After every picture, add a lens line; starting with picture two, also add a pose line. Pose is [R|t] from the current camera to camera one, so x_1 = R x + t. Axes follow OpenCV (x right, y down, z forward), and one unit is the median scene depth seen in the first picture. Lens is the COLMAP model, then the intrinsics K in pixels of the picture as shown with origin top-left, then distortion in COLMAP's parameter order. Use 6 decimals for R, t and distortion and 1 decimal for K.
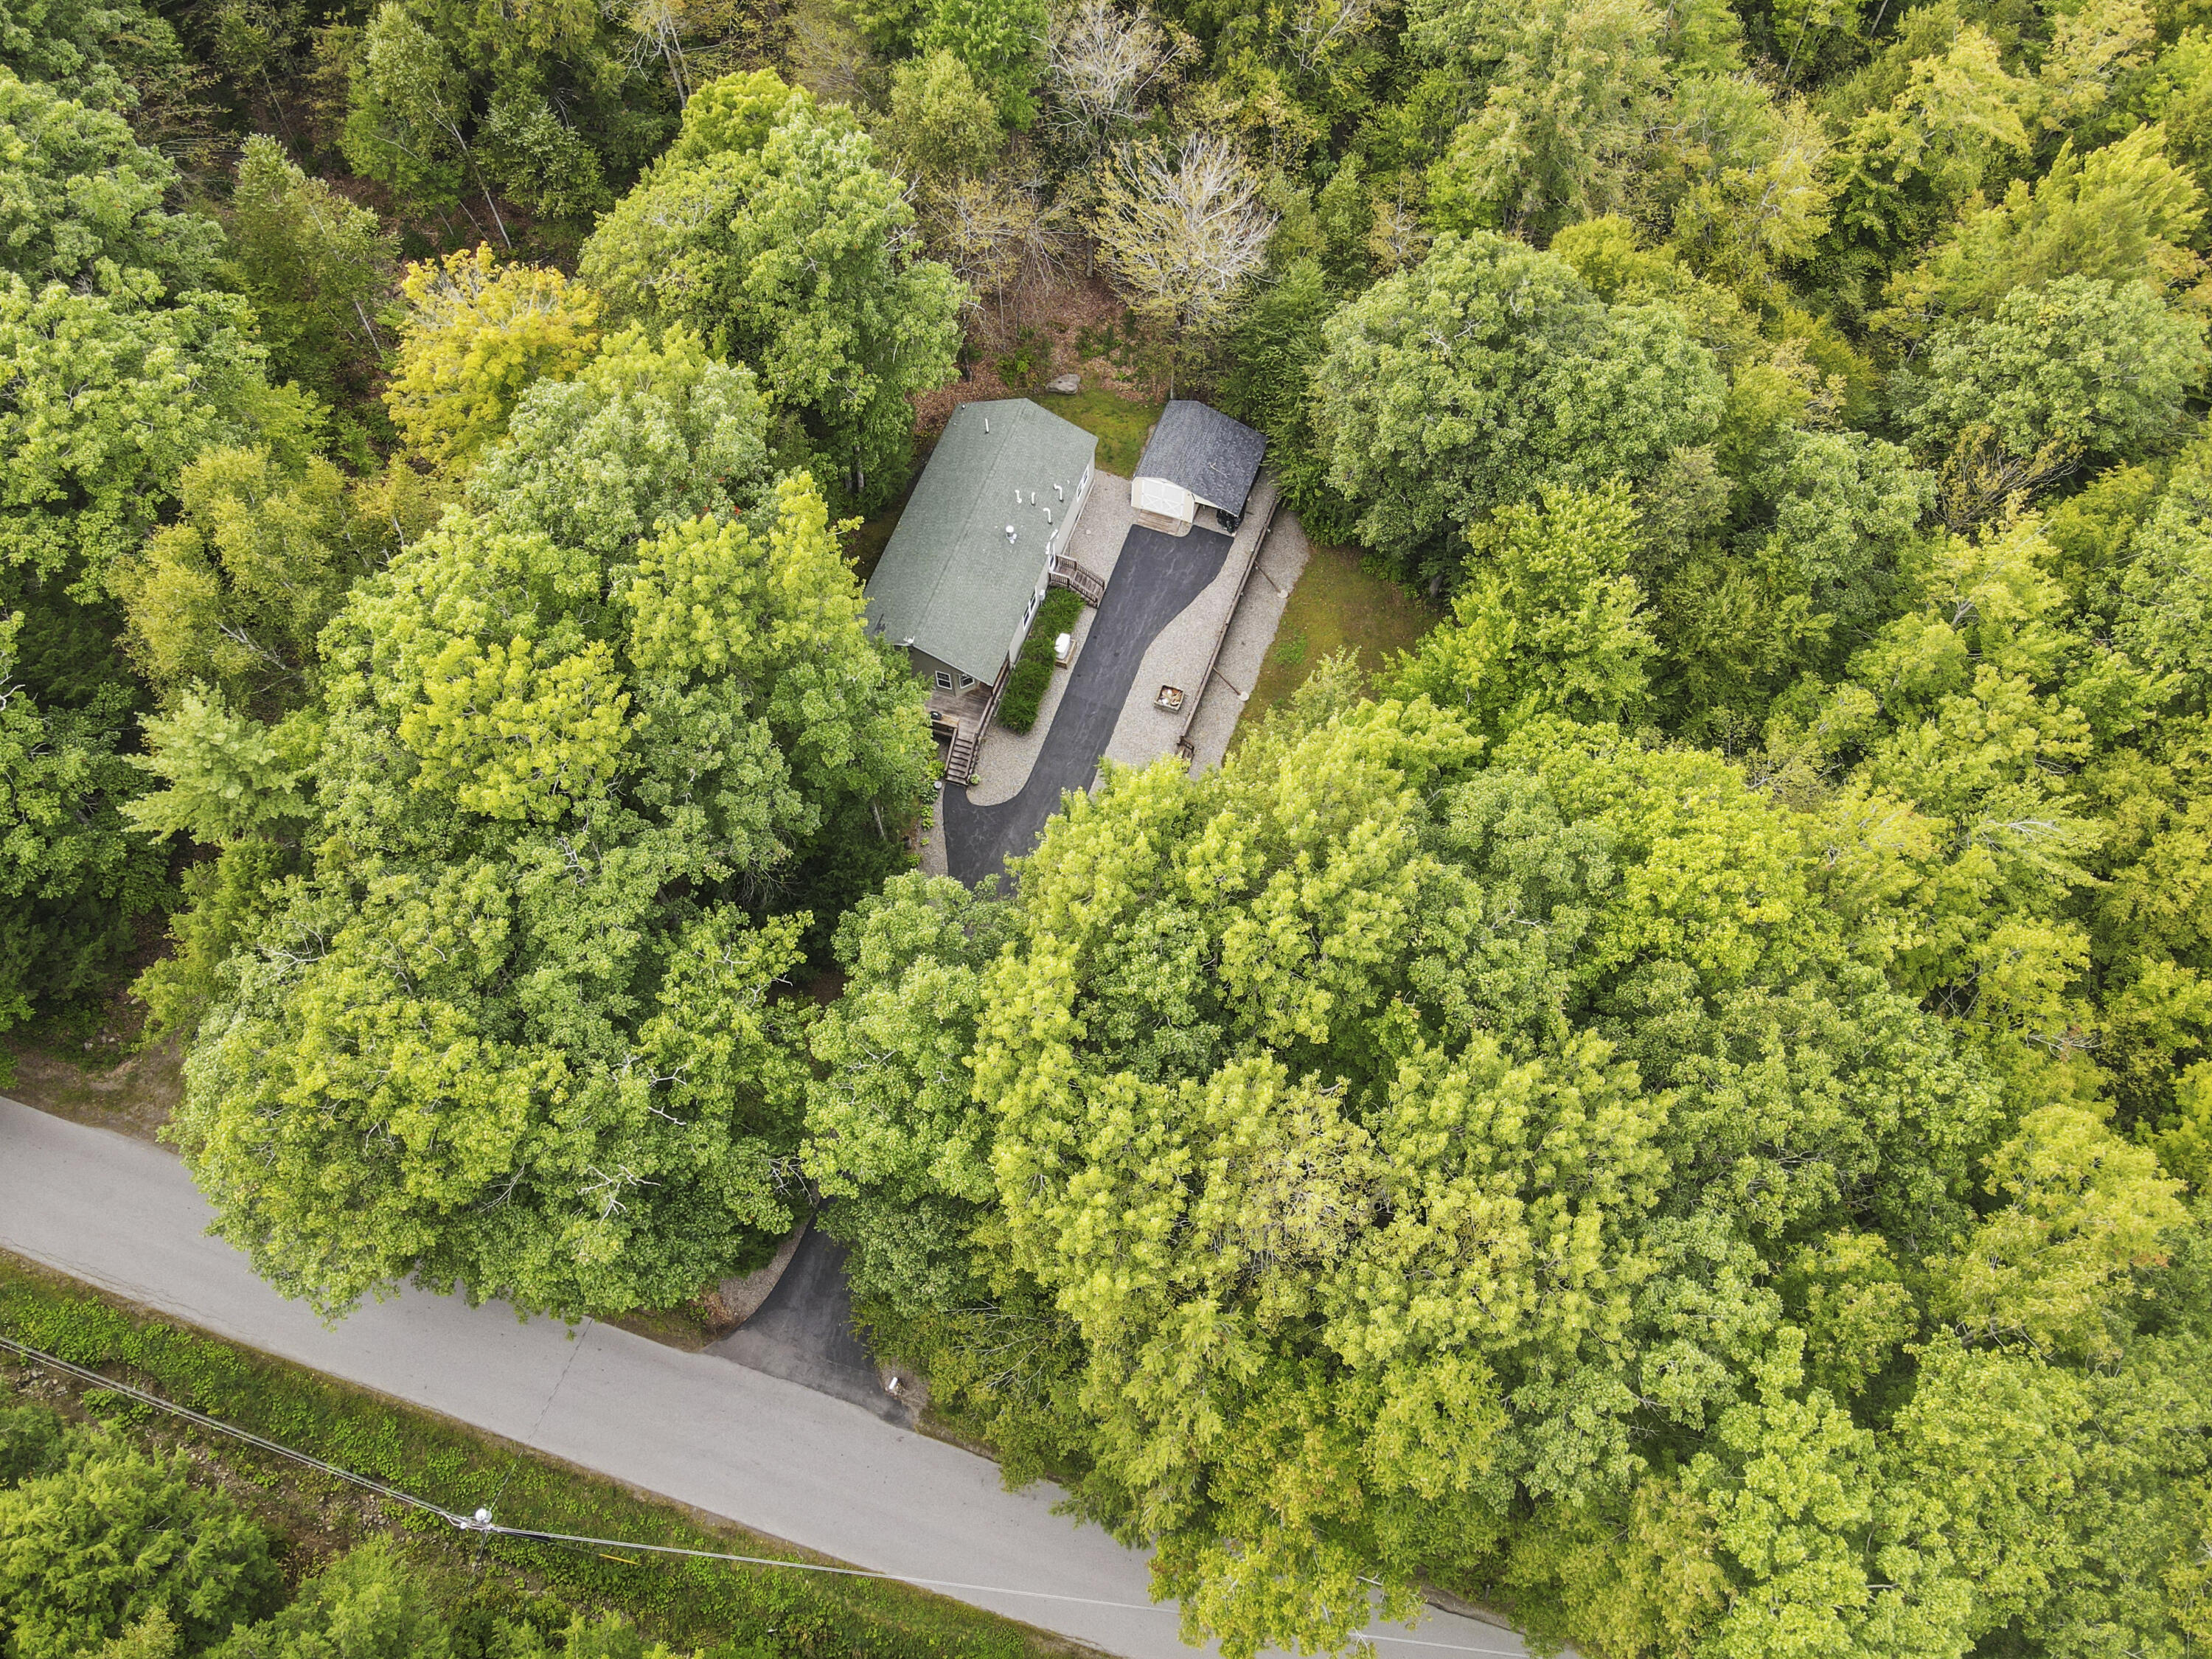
lens RADIAL K [[1623.1, 0, 1106.0], [0, 1623.1, 829.5], [0, 0, 1]] dist [-0.002612, 0.037830]
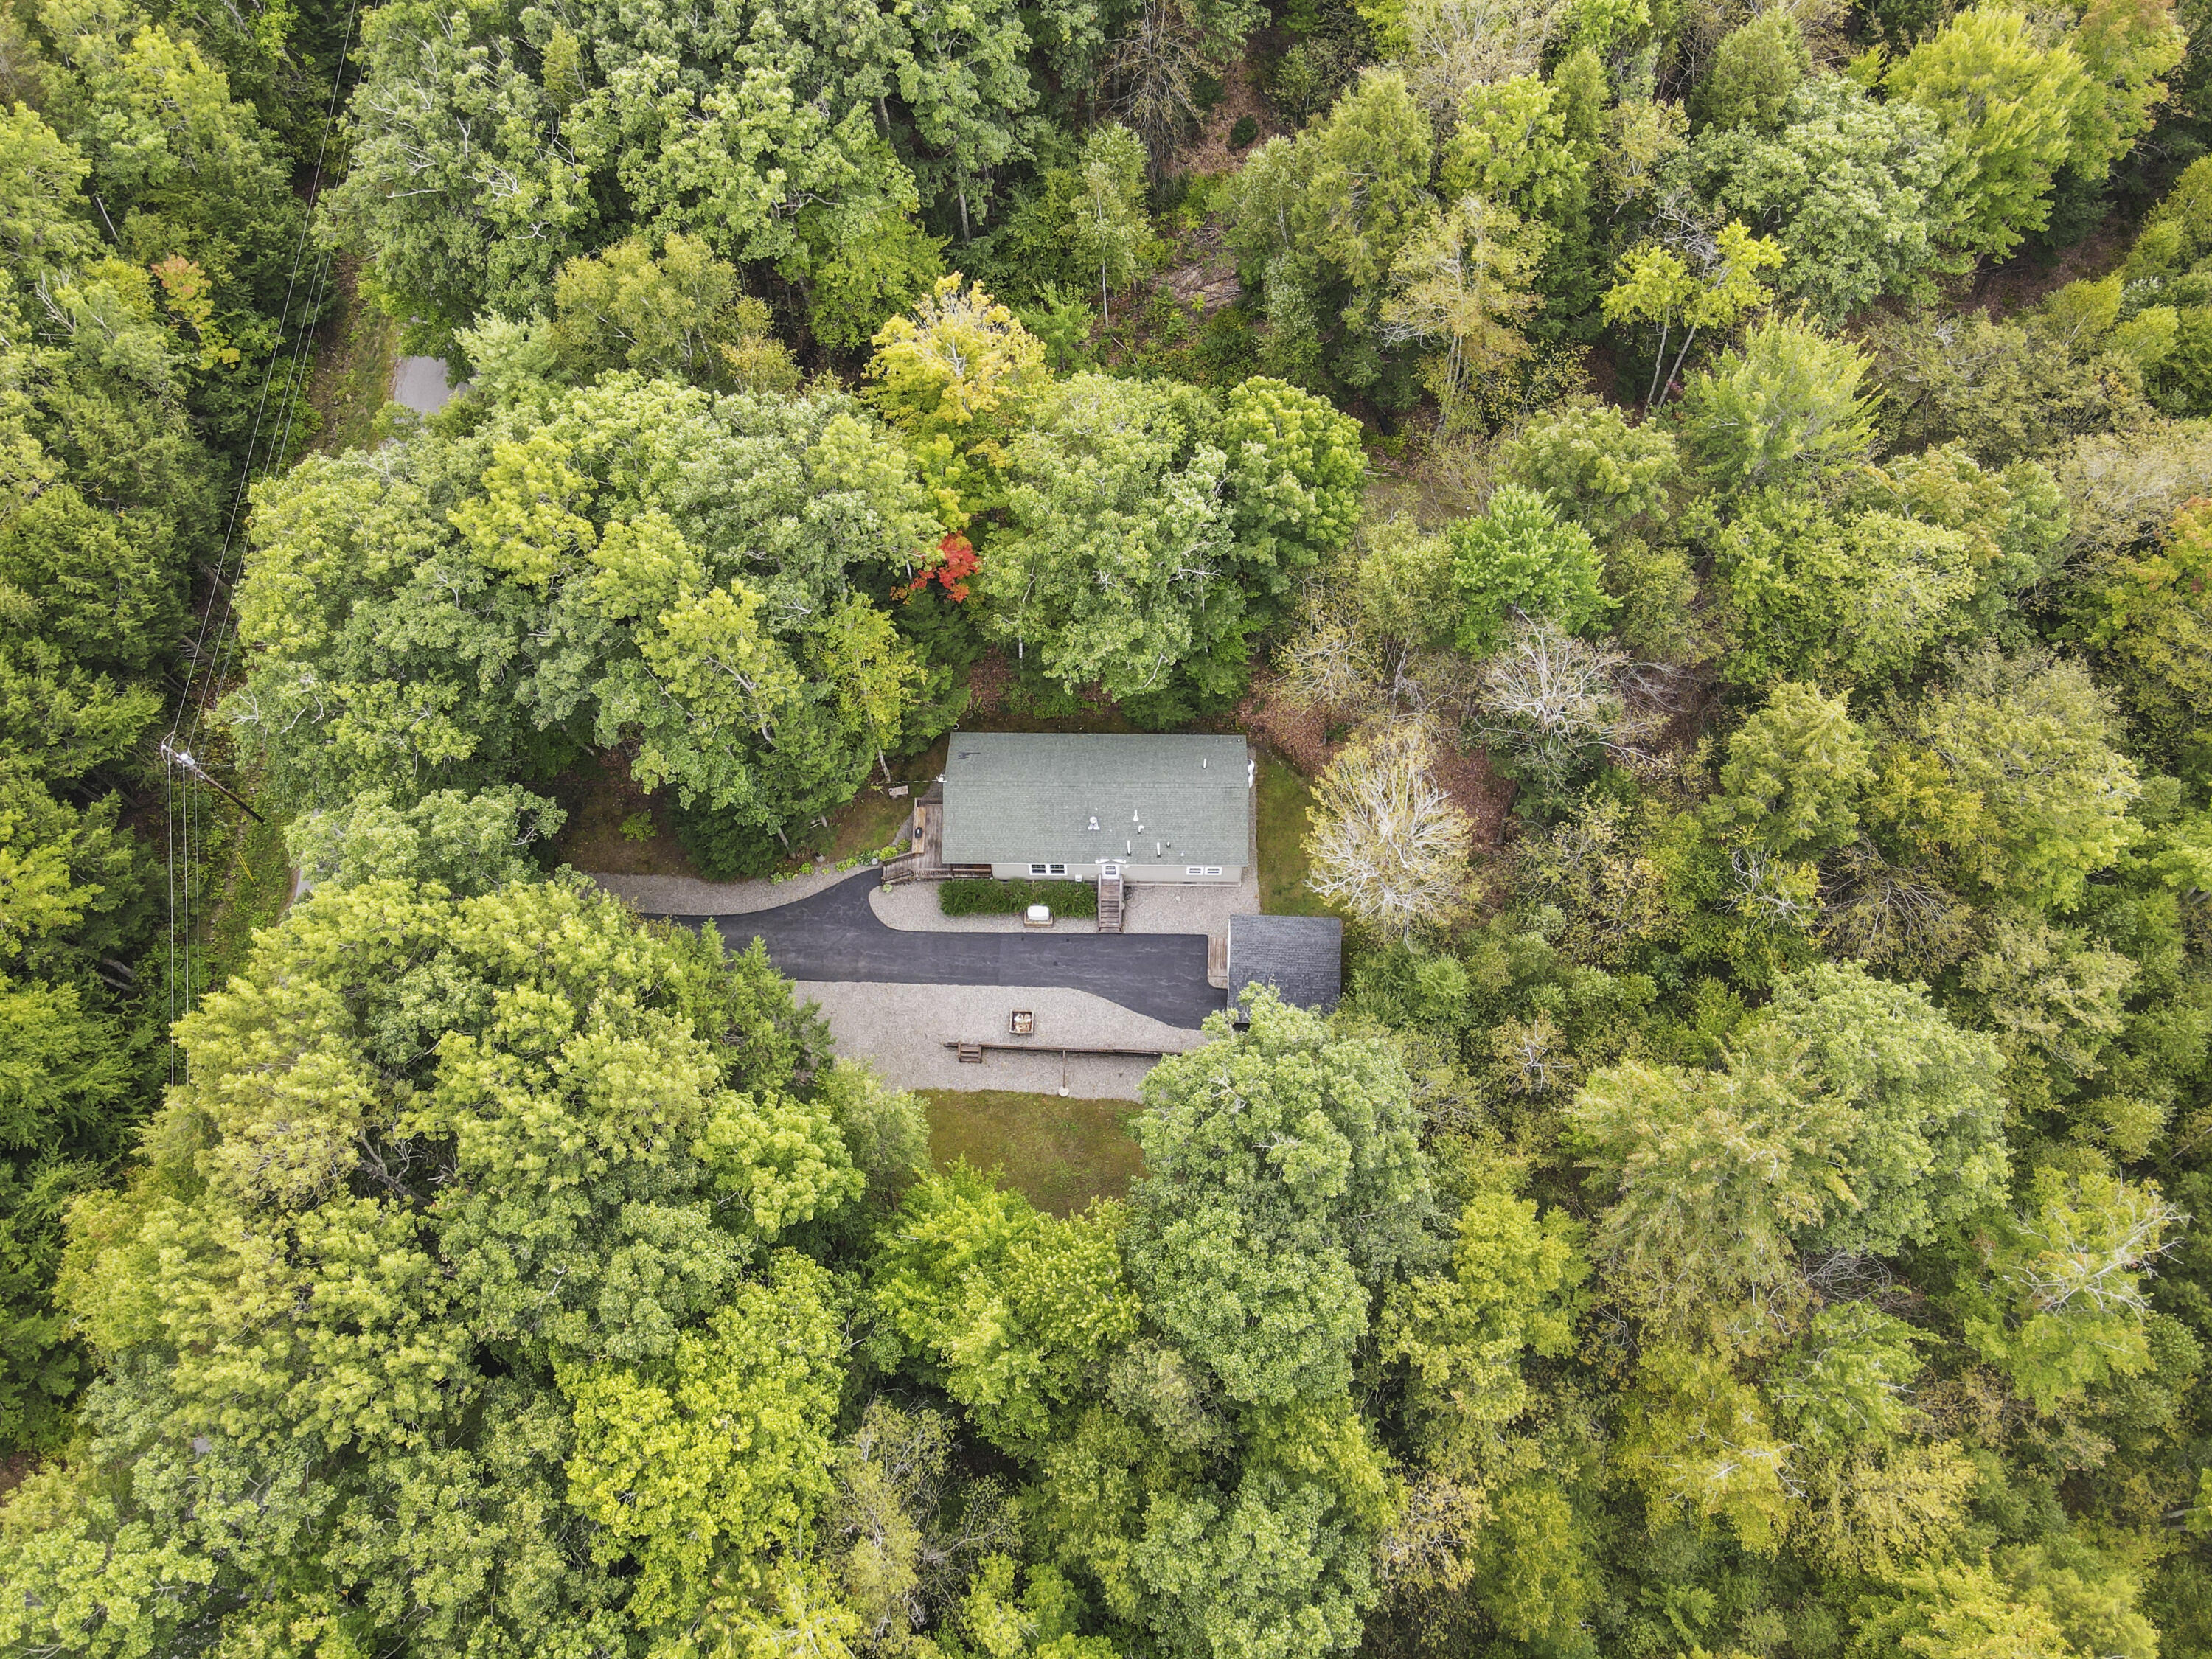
lens RADIAL K [[1623.1, 0, 1106.0], [0, 1623.1, 829.5], [0, 0, 1]] dist [-0.002612, 0.037830]
pose [[0.290403, 0.865965, -0.407149, 0.396296], [-0.832080, 0.438644, 0.339463, -0.568097], [0.472557, 0.240200, 0.847935, 0.088609]]
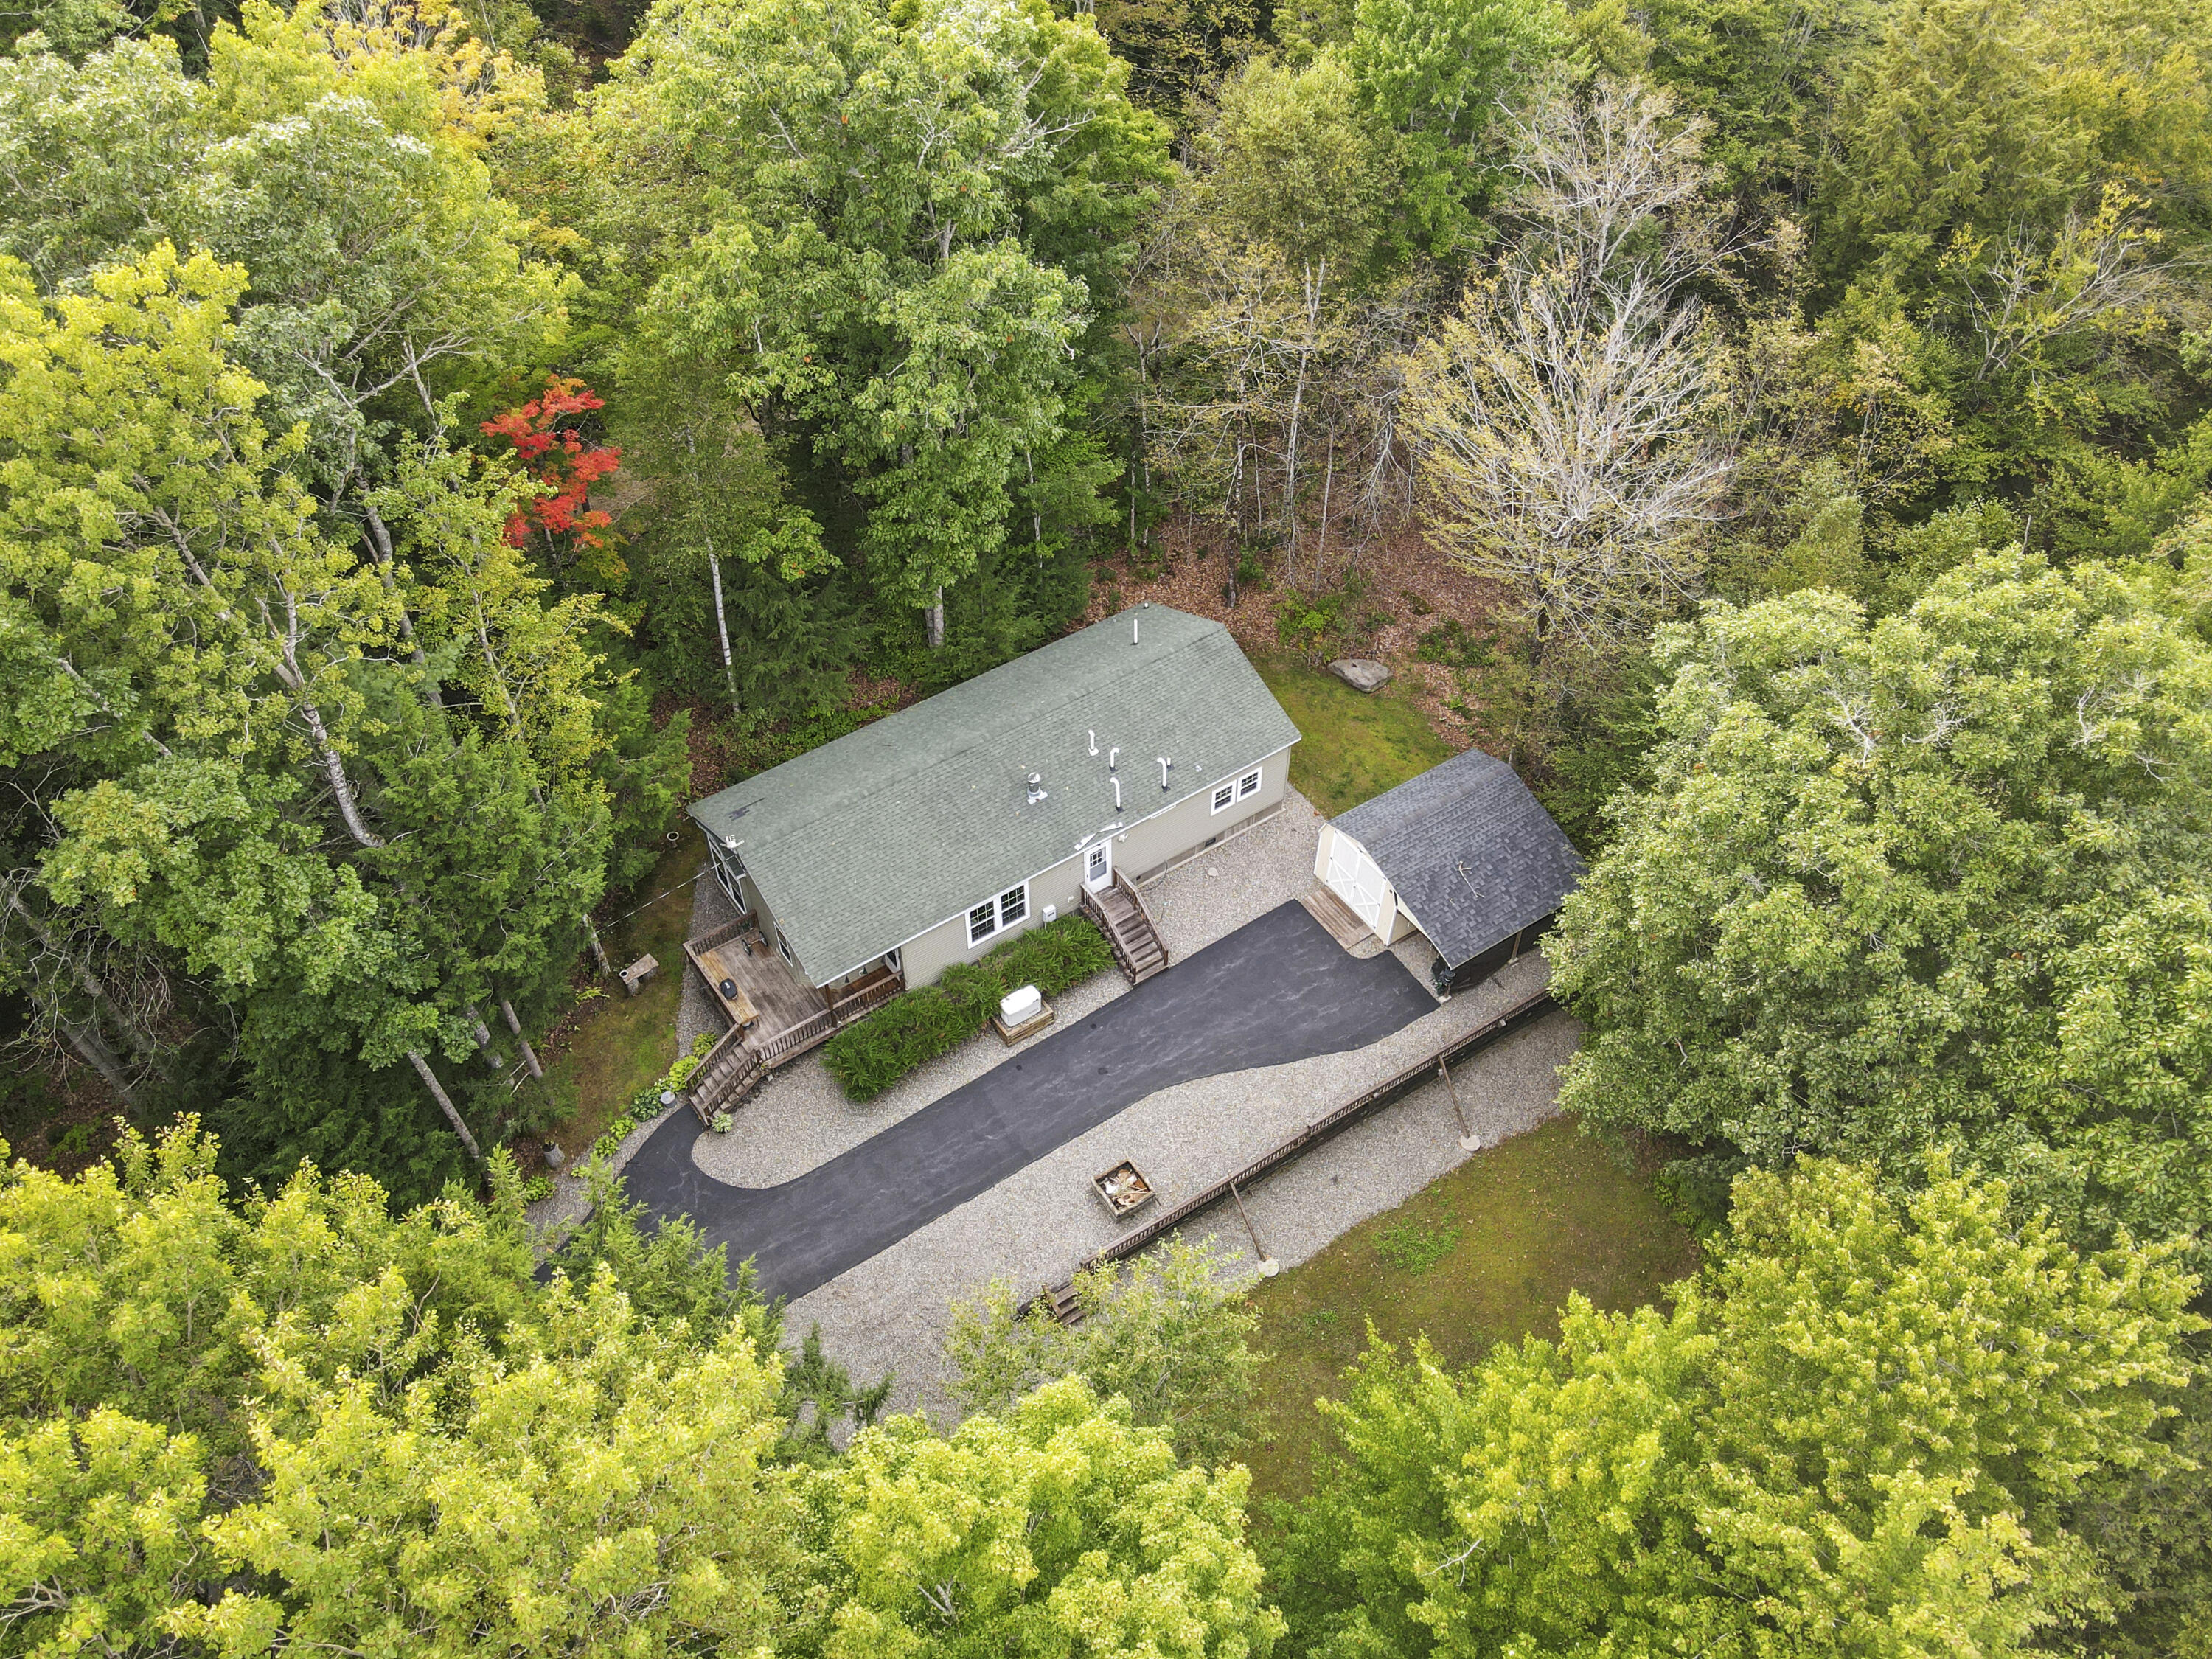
lens RADIAL K [[1623.1, 0, 1106.0], [0, 1623.1, 829.5], [0, 0, 1]] dist [-0.002612, 0.037830]
pose [[0.796716, 0.431085, -0.423569, 0.211846], [-0.523773, 0.842175, -0.128078, -0.112283], [0.301506, 0.323895, 0.896764, 0.515268]]
